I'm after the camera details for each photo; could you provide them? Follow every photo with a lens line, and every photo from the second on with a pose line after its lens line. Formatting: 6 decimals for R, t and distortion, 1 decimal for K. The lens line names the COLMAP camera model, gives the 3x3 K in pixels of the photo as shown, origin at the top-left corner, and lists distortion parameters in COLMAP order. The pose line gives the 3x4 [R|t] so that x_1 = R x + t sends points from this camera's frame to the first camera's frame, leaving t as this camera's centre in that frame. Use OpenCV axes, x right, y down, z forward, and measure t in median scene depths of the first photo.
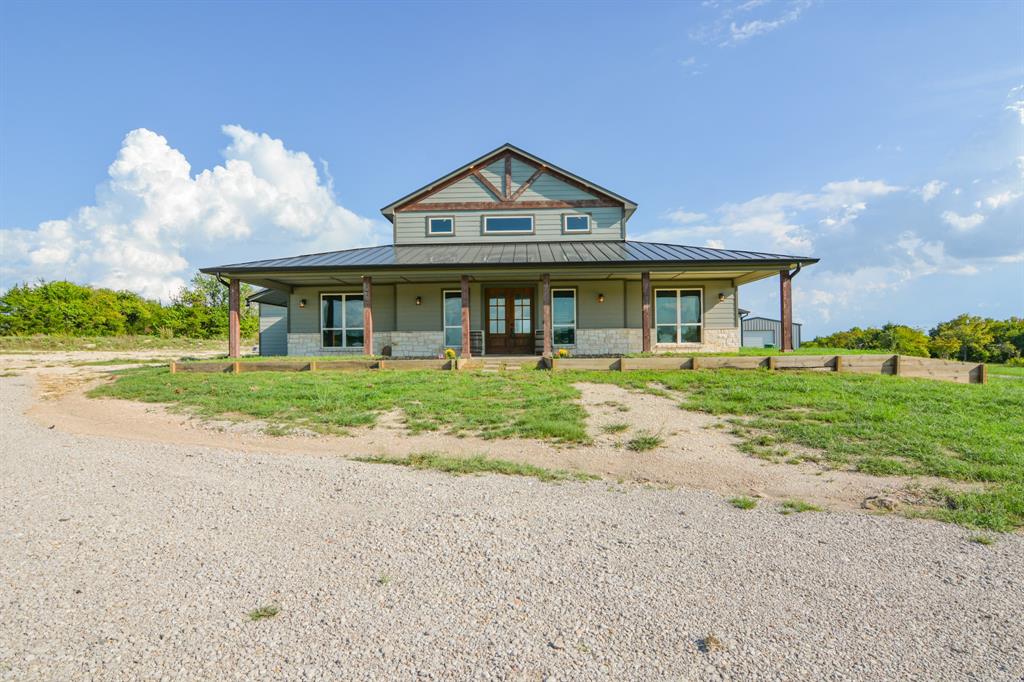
lens RADIAL K [[511.3, 0, 514.6], [0, 511.3, 345.2], [0, 0, 1]] dist [-0.031145, 0.009242]
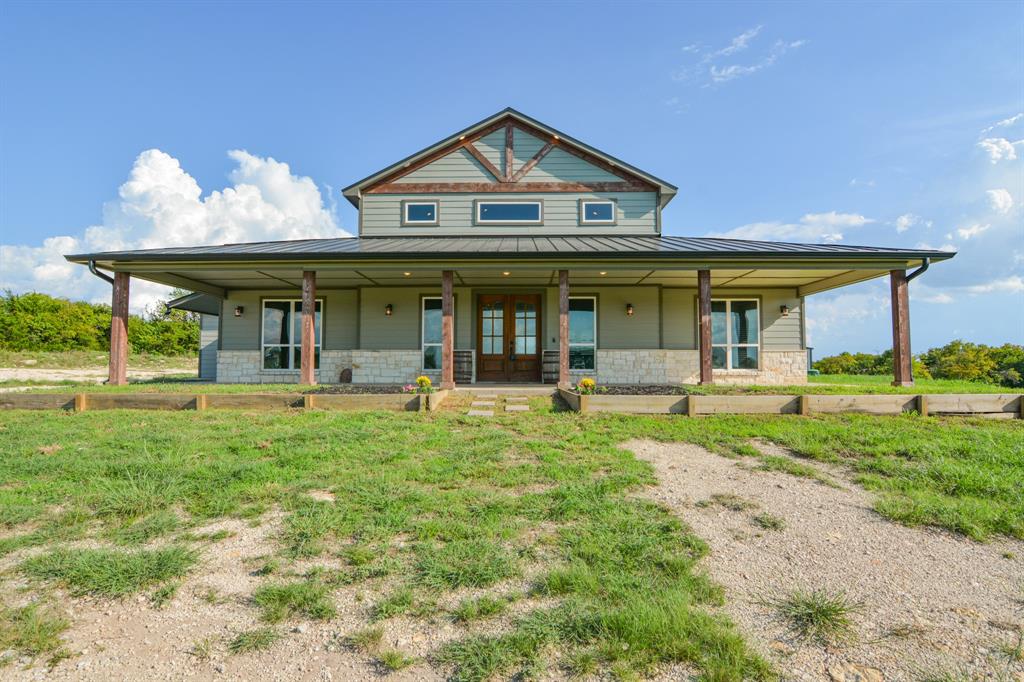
lens RADIAL K [[500.1, 0, 515.8], [0, 500.1, 344.8], [0, 0, 1]] dist [-0.029701, 0.008766]
pose [[0.999815, 0.012425, 0.014695, -0.010394], [-0.011796, 0.999043, -0.042116, -0.005829], [-0.015204, 0.041935, 0.999005, 0.258528]]
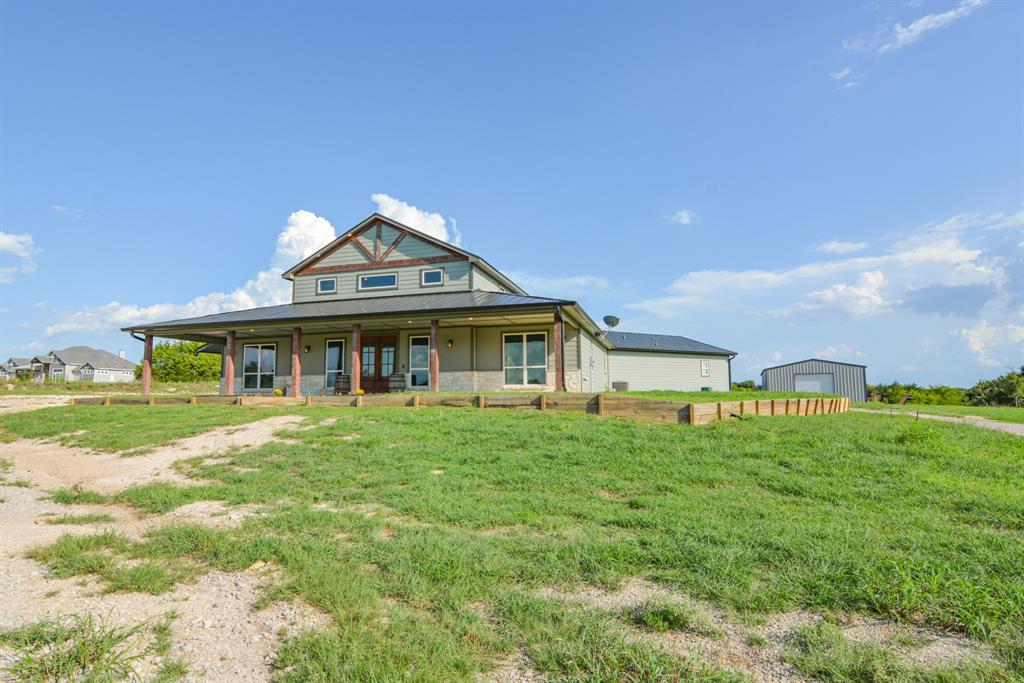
lens RADIAL K [[511.3, 0, 514.6], [0, 511.3, 345.7], [0, 0, 1]] dist [-0.031145, 0.009242]
pose [[0.971349, -0.020754, -0.236750, 0.556131], [-0.000805, 0.995887, -0.090604, 0.010900], [0.237657, 0.088199, 0.967337, -0.024070]]
